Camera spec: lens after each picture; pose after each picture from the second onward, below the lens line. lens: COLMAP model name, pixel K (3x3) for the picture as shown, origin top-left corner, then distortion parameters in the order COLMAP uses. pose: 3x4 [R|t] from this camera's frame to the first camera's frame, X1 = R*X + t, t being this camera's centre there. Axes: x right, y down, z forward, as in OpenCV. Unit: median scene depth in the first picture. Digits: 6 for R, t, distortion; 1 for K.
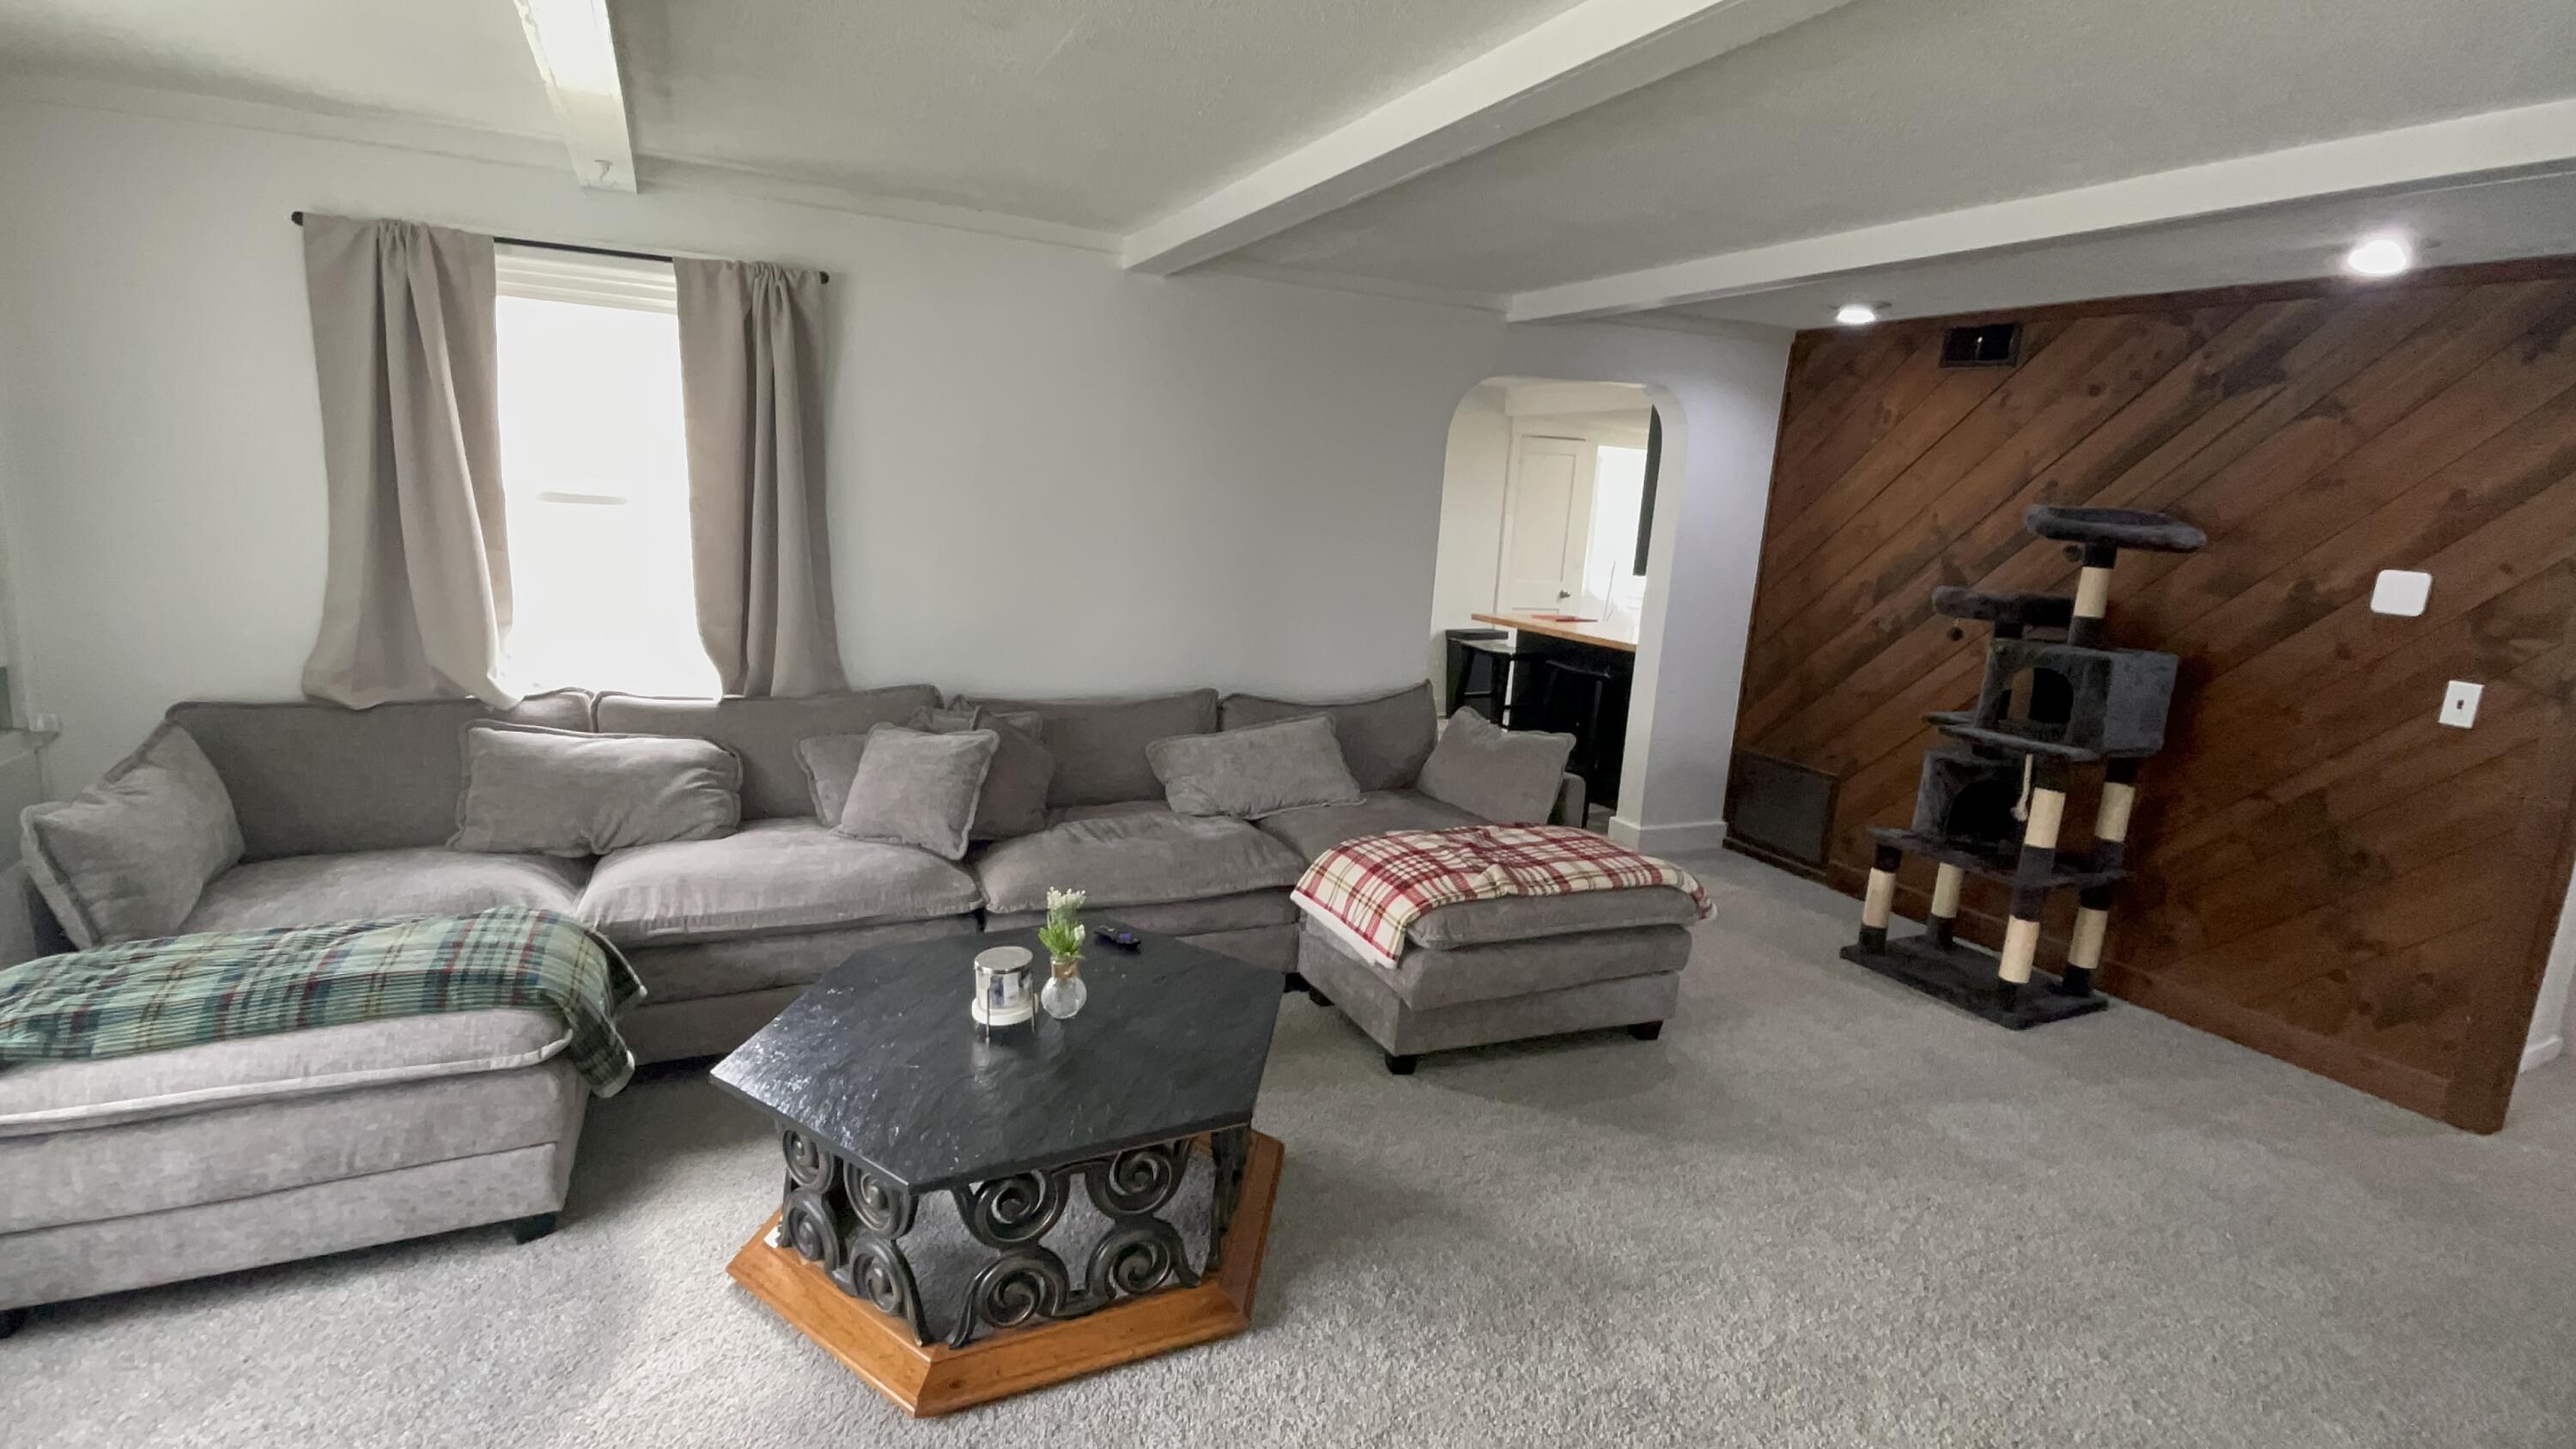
lens RADIAL K [[1139.4, 0, 1288.0], [0, 1139.4, 724.5], [0, 0, 1]] dist [0.000451, -0.010282]
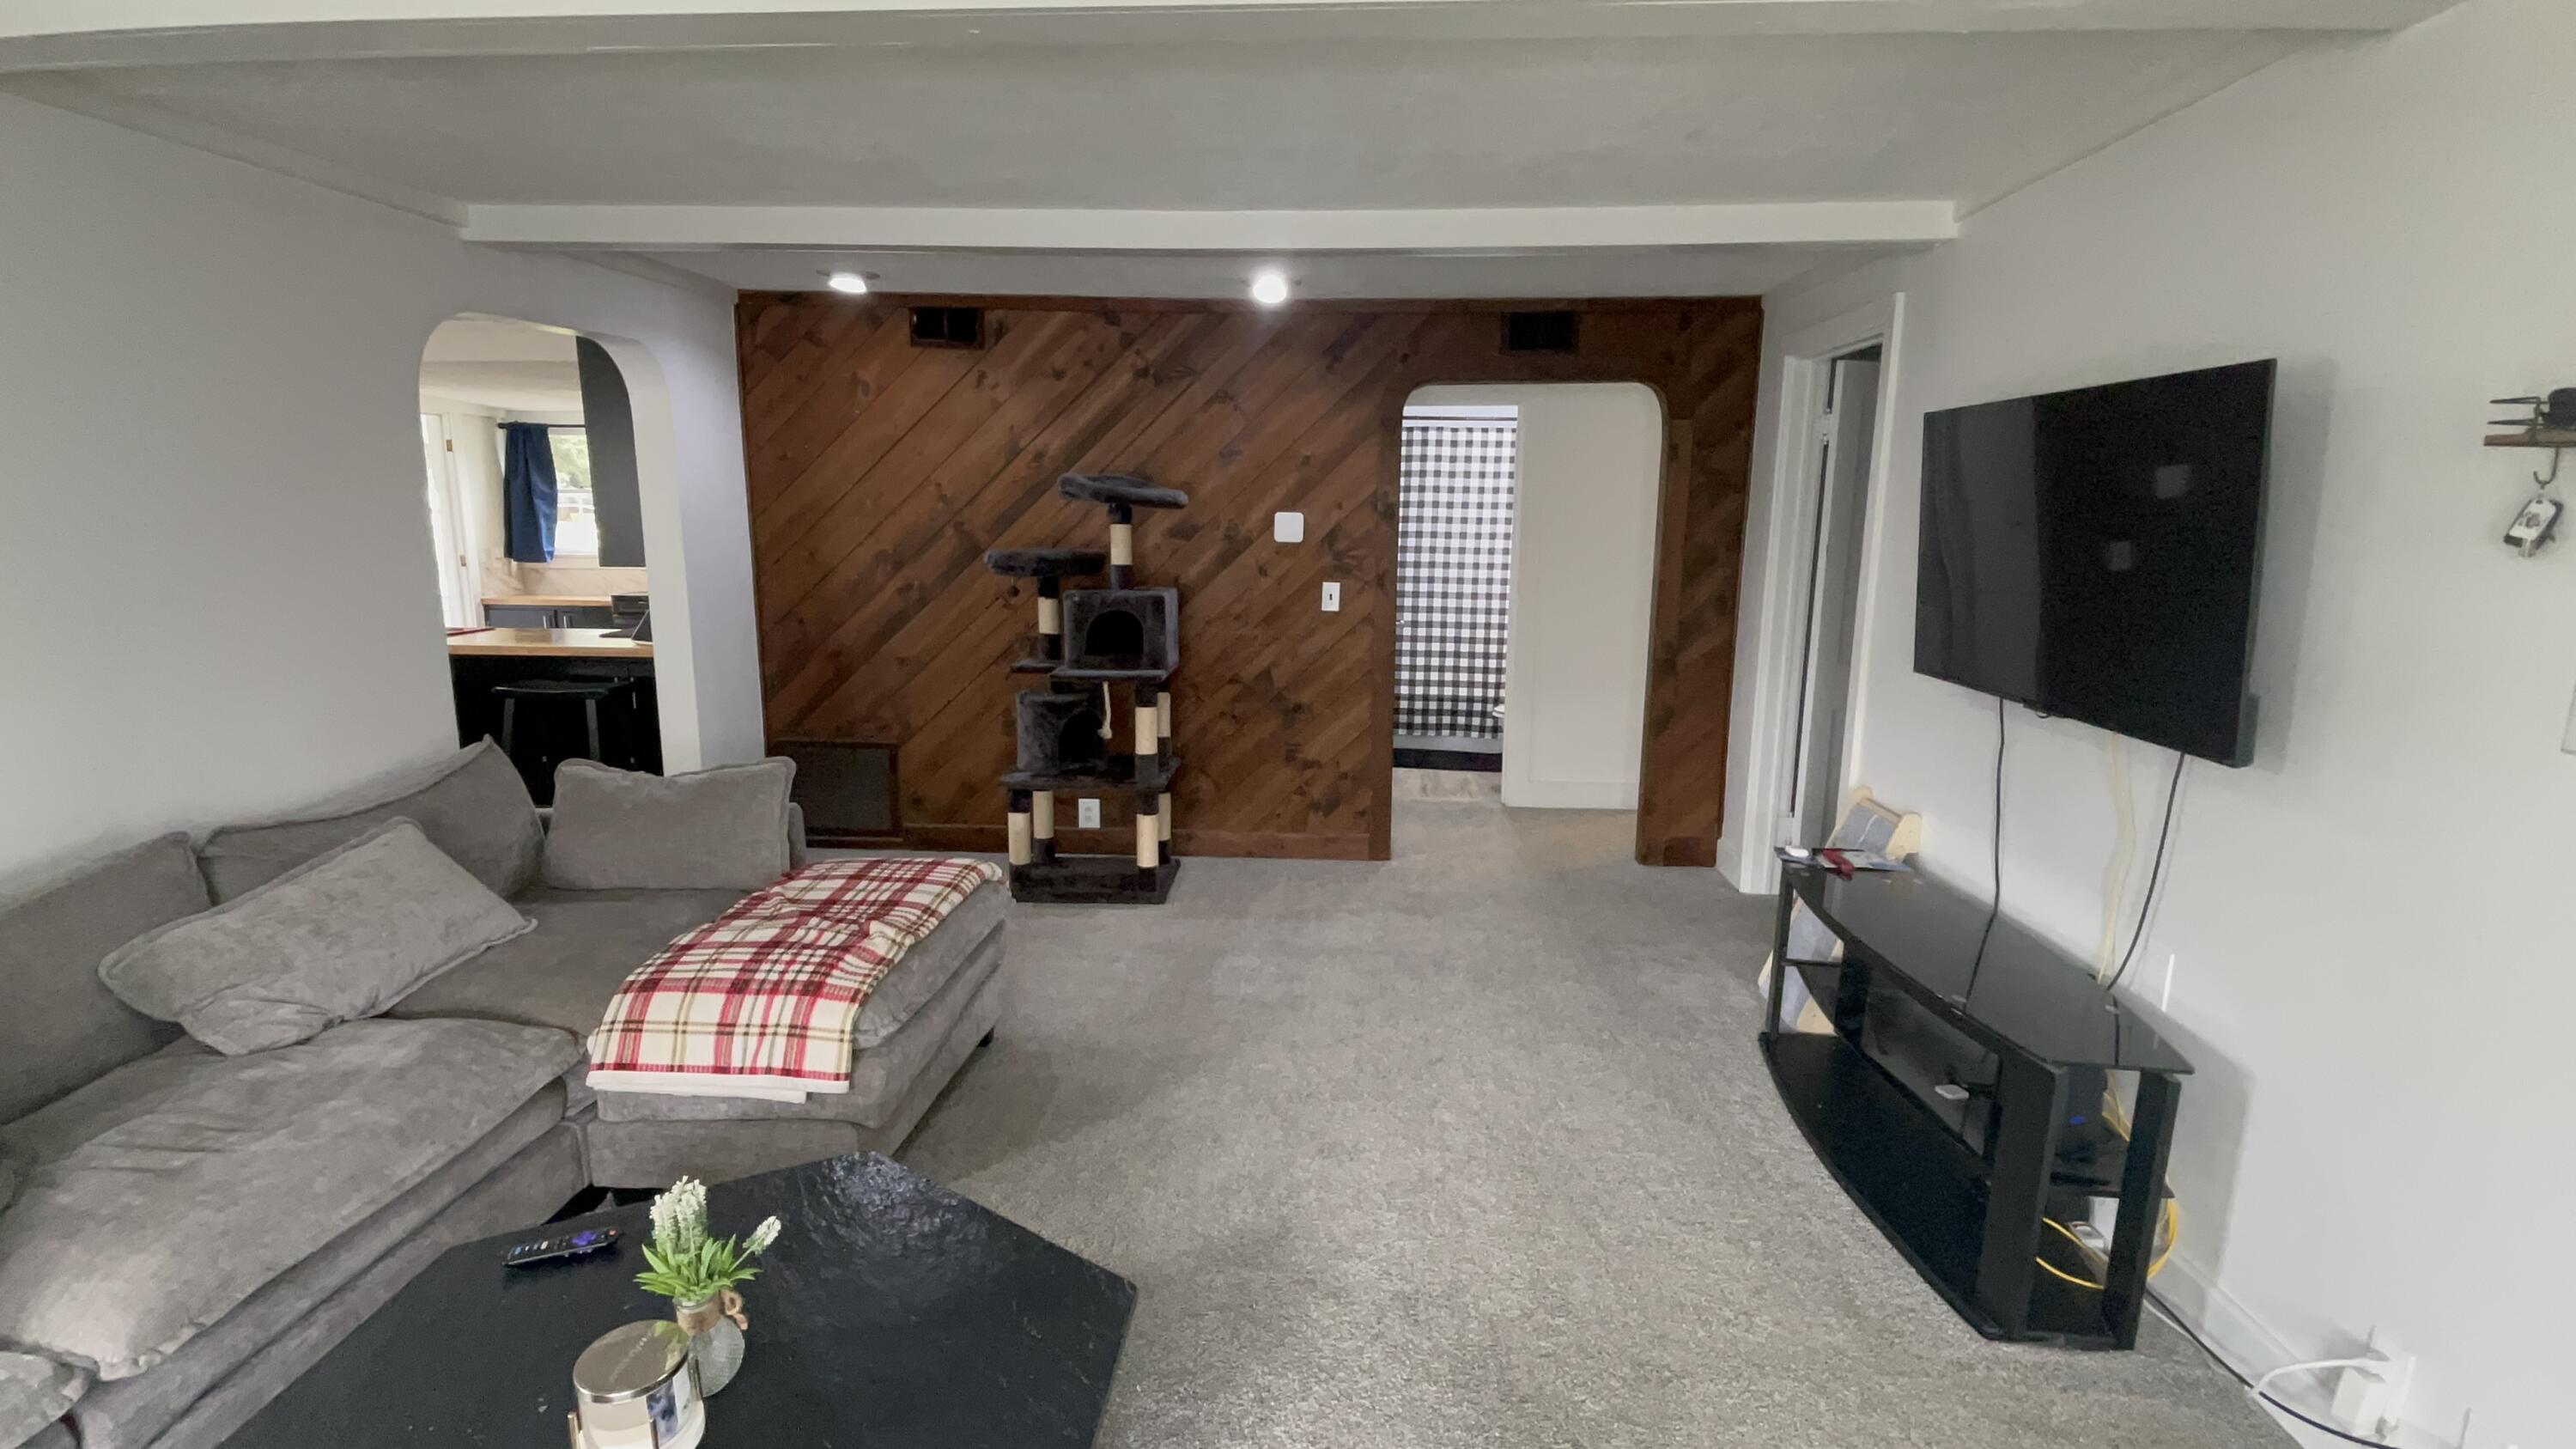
lens RADIAL K [[1101.6, 0, 1291.9], [0, 1101.6, 746.7], [0, 0, 1]] dist [0.000150, -0.000272]
pose [[0.478660, -0.229499, 0.847476, -0.282620], [0.185861, 0.969845, 0.157662, -0.061786], [-0.858103, 0.082046, 0.506880, 0.277182]]
